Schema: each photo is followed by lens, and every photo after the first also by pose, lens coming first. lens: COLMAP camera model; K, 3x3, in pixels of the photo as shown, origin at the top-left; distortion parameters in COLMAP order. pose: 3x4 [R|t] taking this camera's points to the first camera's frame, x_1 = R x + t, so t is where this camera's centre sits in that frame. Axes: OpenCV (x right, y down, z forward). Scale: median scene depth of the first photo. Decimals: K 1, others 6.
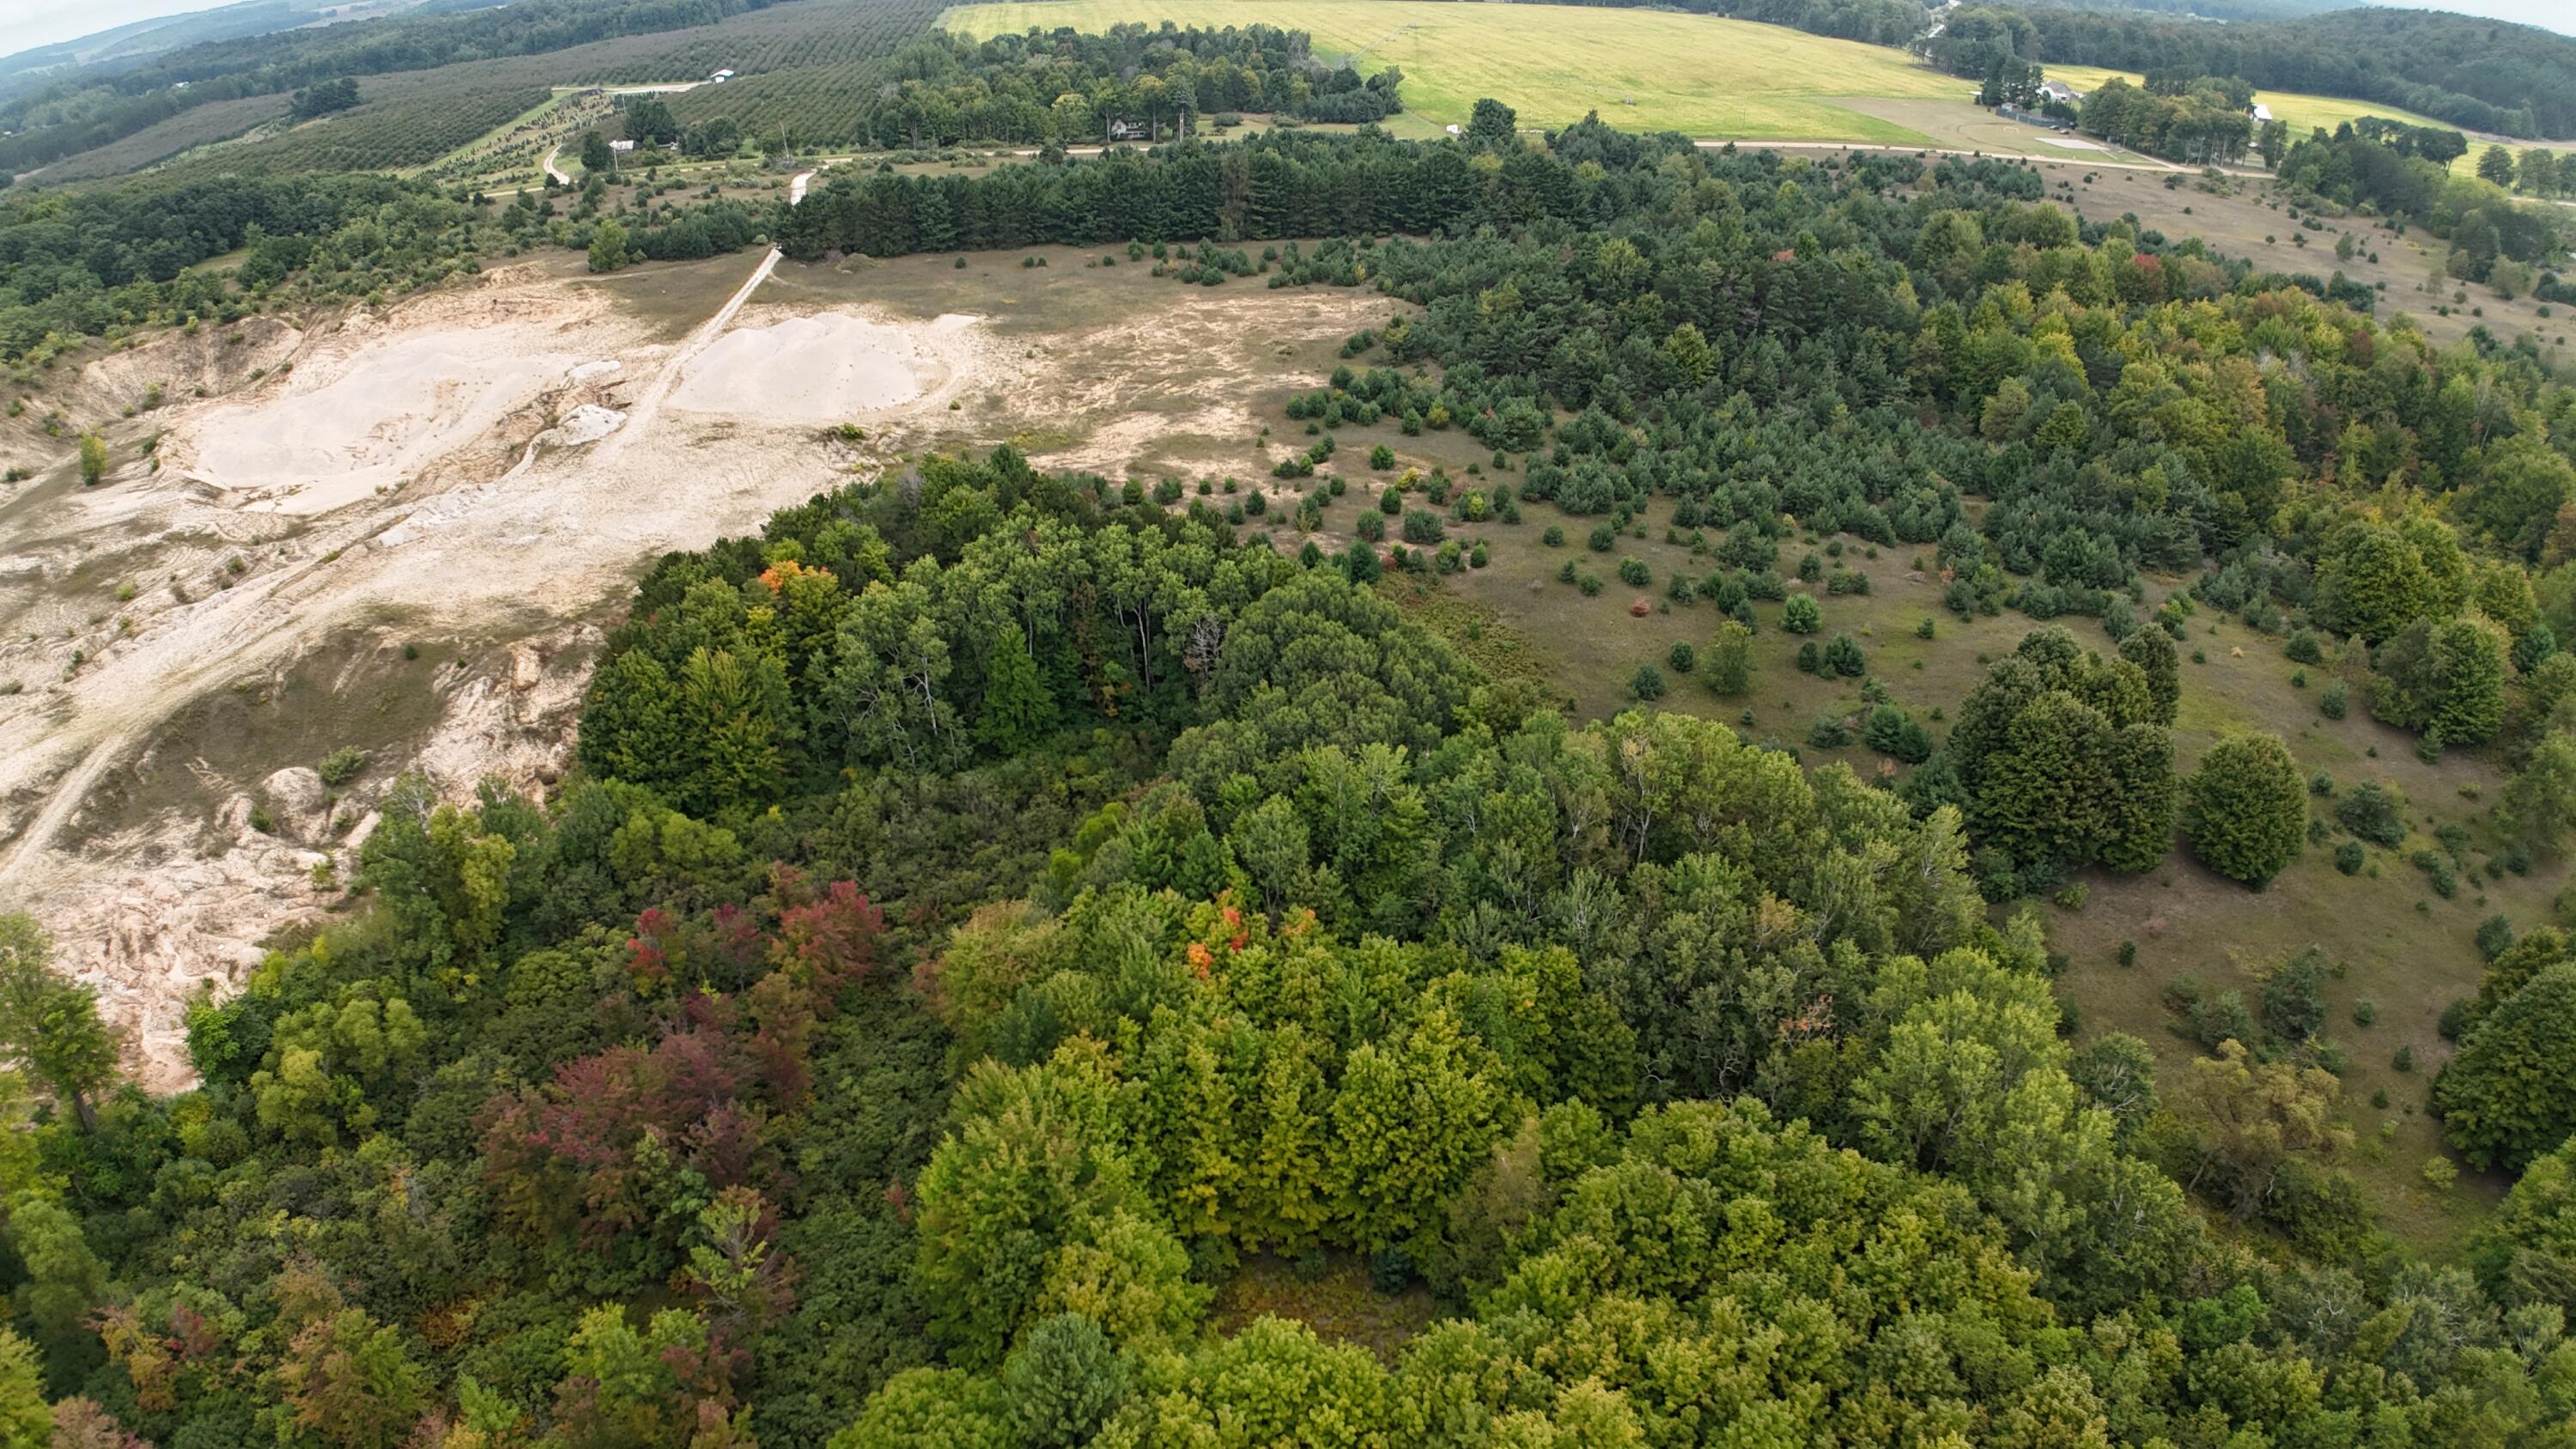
lens RADIAL K [[1581.3, 0, 1276.2], [0, 1581.3, 733.7], [0, 0, 1]] dist [-0.174510, 0.014880]
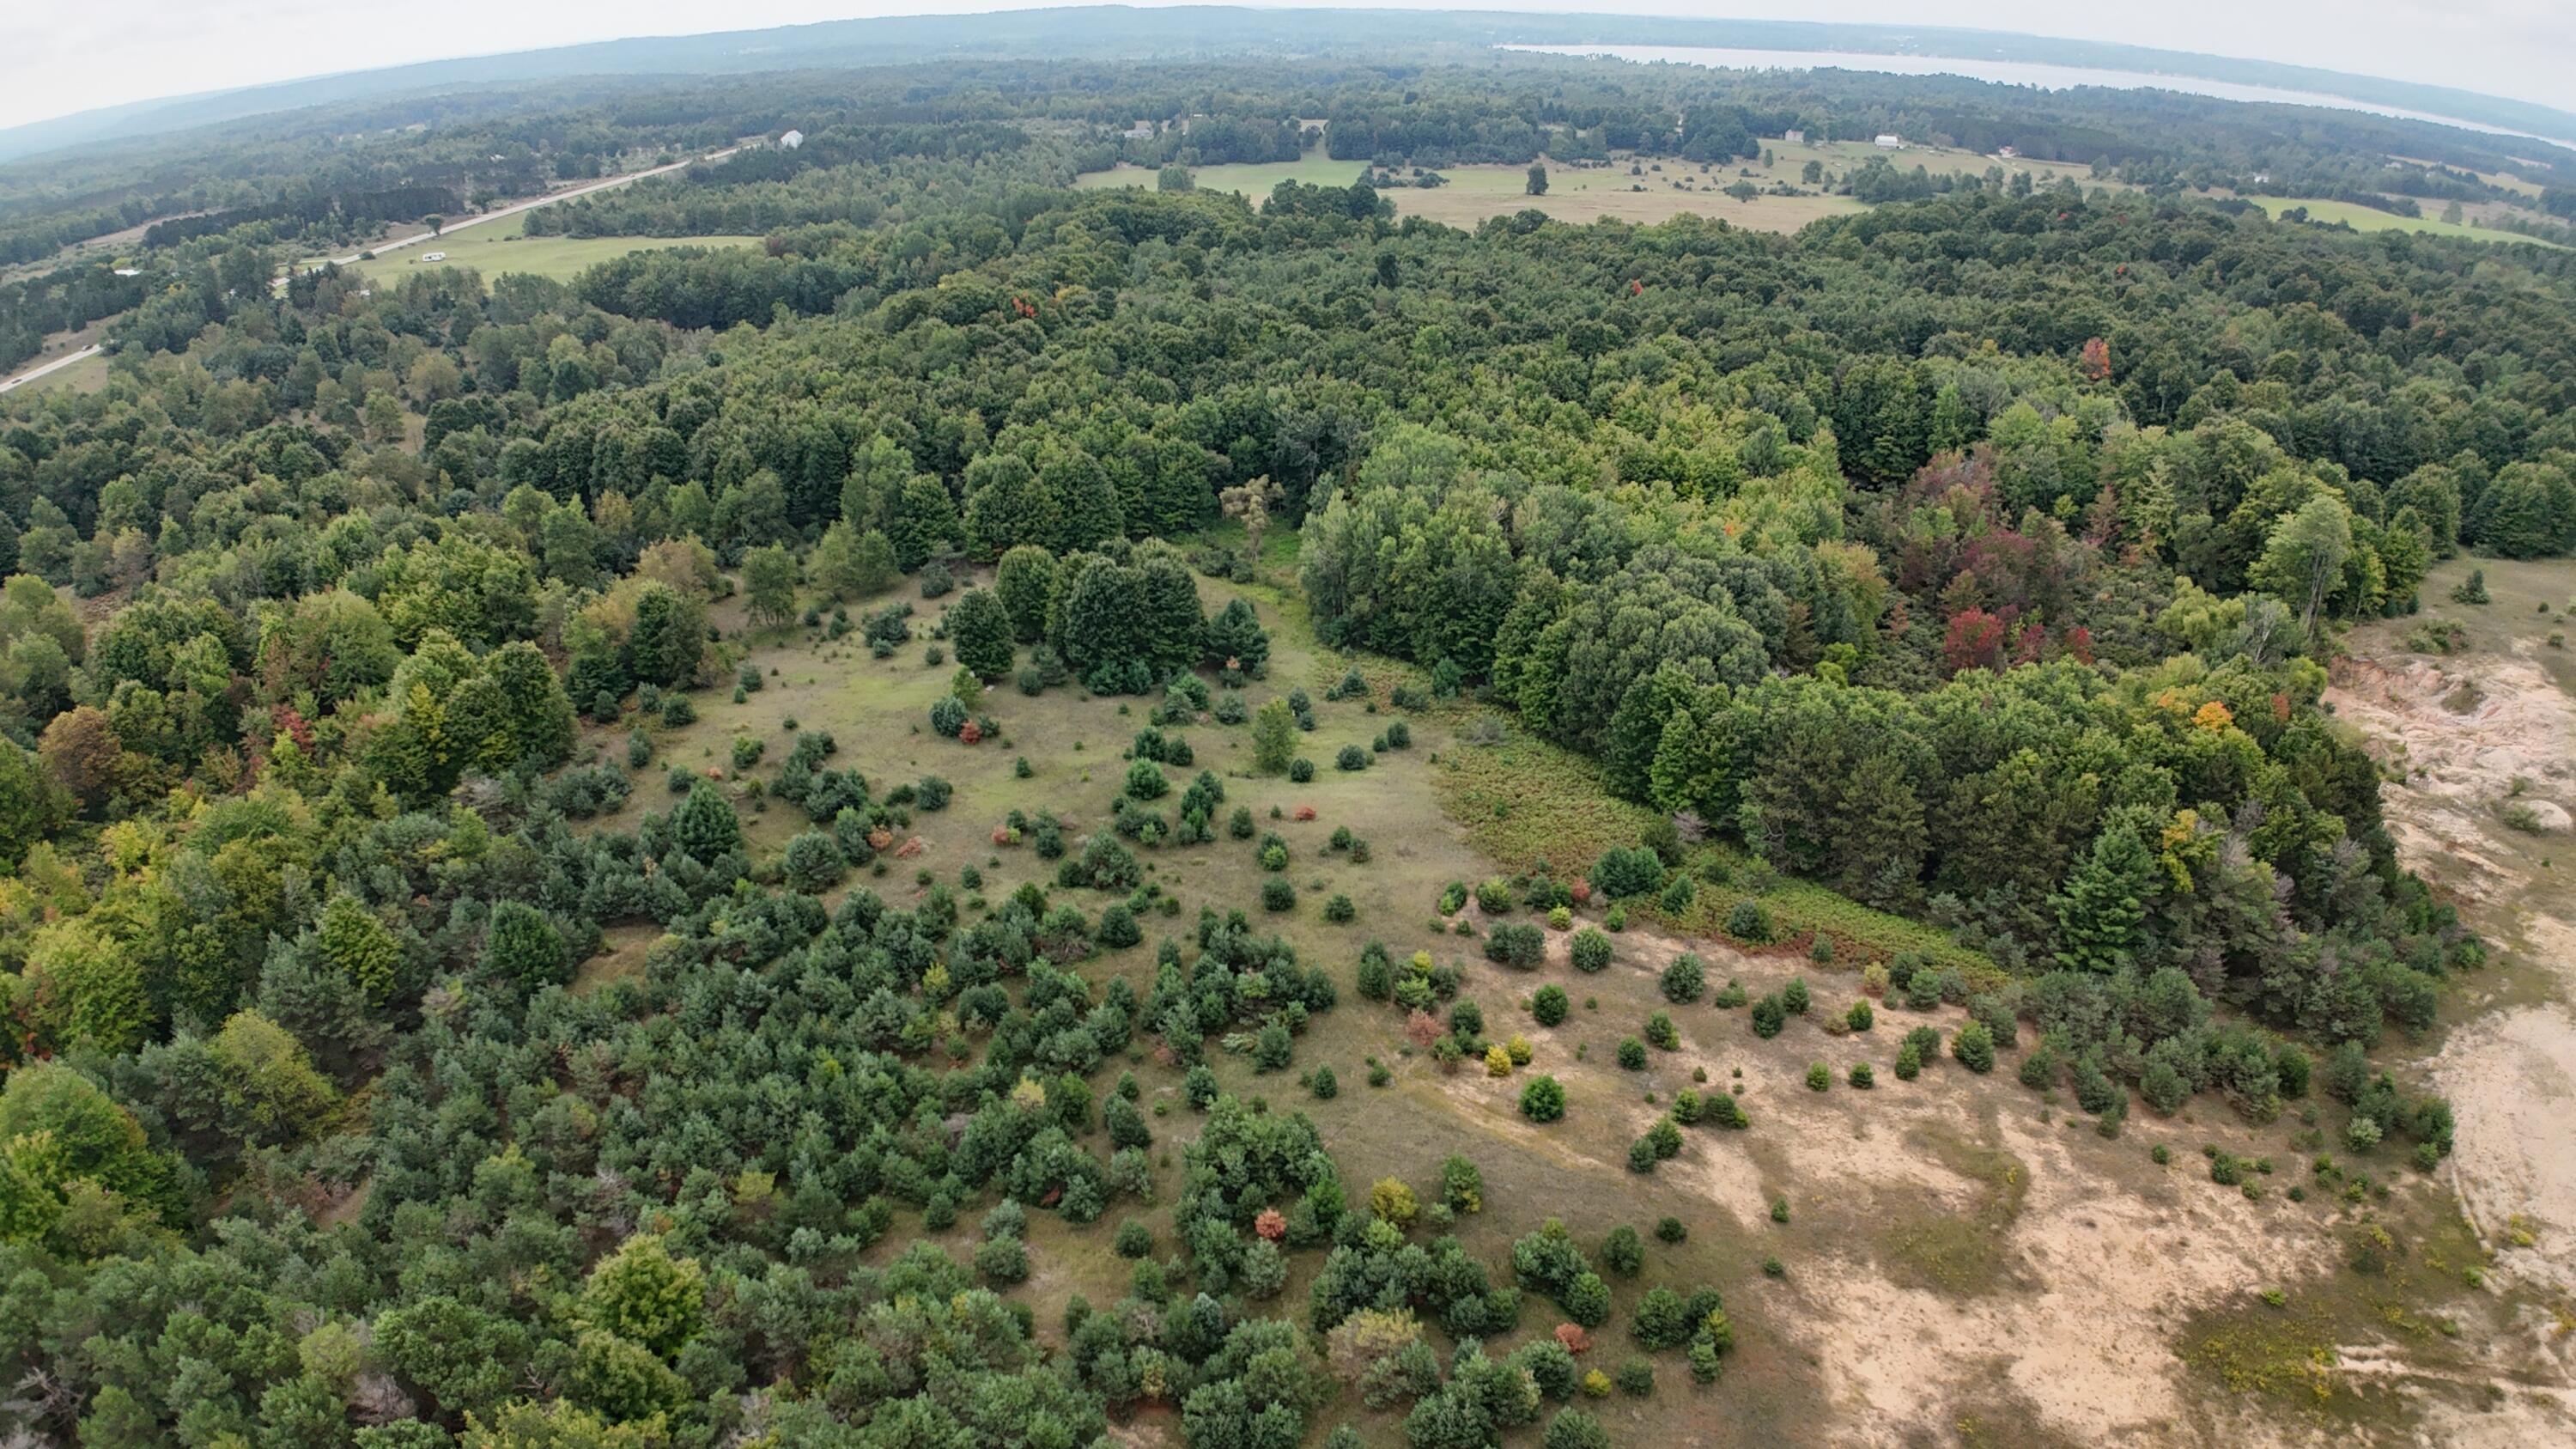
lens RADIAL K [[1585.3, 0, 1277.9], [0, 1585.3, 730.4], [0, 0, 1]] dist [-0.178066, 0.018619]
pose [[-0.977812, -0.072438, 0.196563, 0.051544], [0.117825, 0.585650, 0.801955, -0.578455], [-0.173209, 0.807321, -0.564121, 1.022171]]
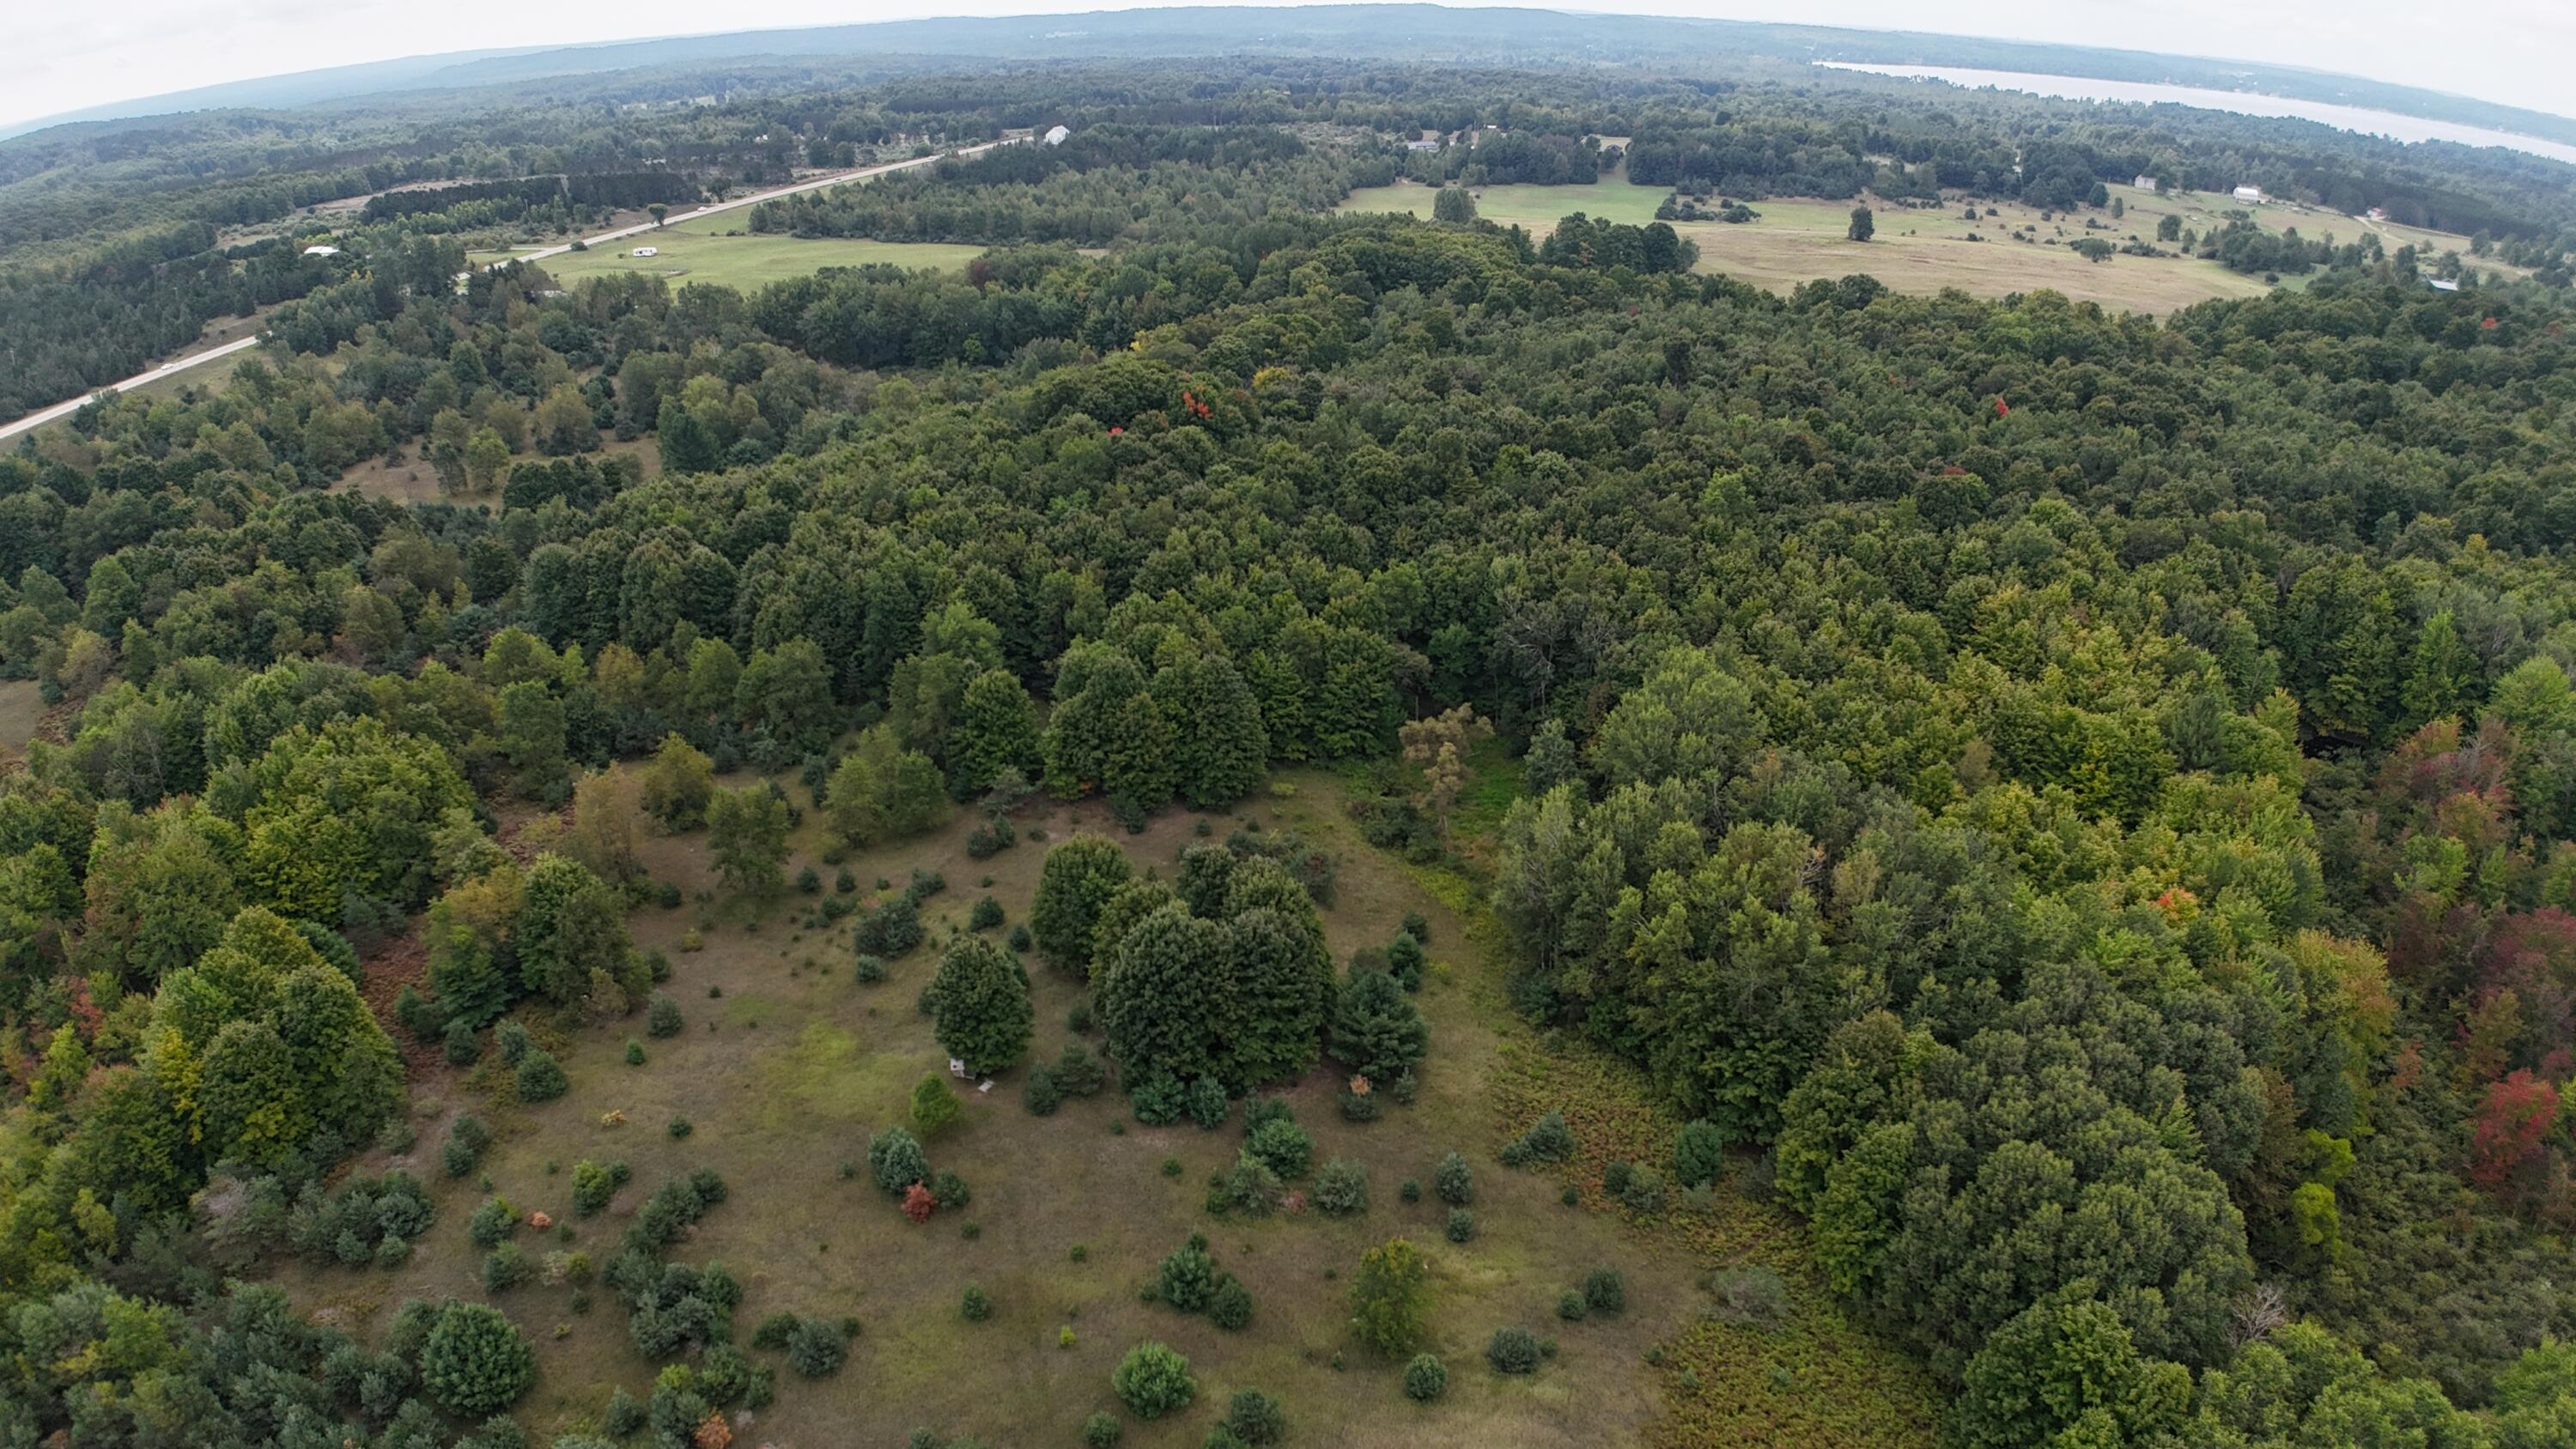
lens RADIAL K [[1581.3, 0, 1276.2], [0, 1581.3, 733.7], [0, 0, 1]] dist [-0.174510, 0.014880]
pose [[-0.921899, -0.152947, 0.355964, 0.094559], [0.201176, 0.596229, 0.777200, -0.431167], [-0.331106, 0.788111, -0.518893, 0.741511]]
